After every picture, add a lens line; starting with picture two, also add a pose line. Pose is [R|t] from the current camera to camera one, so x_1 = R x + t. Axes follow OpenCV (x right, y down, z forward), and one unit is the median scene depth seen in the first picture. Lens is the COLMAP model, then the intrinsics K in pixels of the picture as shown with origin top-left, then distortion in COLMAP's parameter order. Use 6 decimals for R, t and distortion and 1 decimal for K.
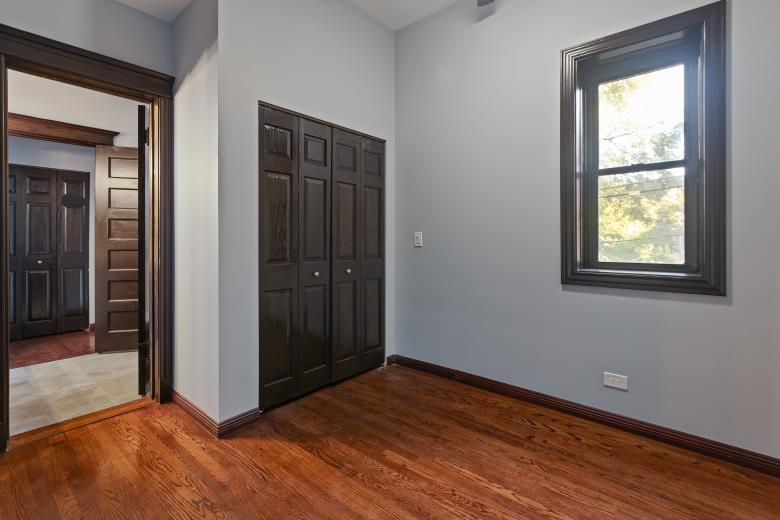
lens RADIAL K [[350.8, 0, 376.4], [0, 350.8, 242.8], [0, 0, 1]] dist [0.002037, -0.000253]
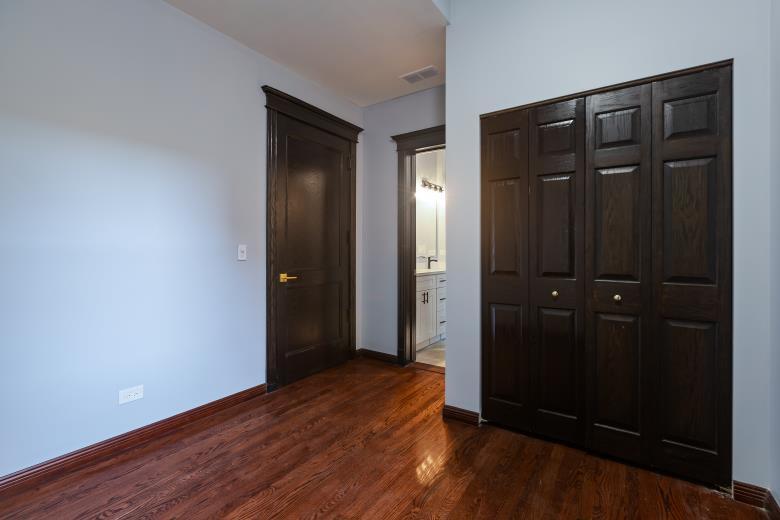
lens RADIAL K [[350.8, 0, 407.8], [0, 350.8, 247.1], [0, 0, 1]] dist [0.002037, -0.000253]
pose [[0.155660, -0.006243, -0.987791, 0.600237], [-0.006570, 0.999951, -0.007355, -0.008509], [0.987789, 0.007634, 0.155612, 0.583803]]
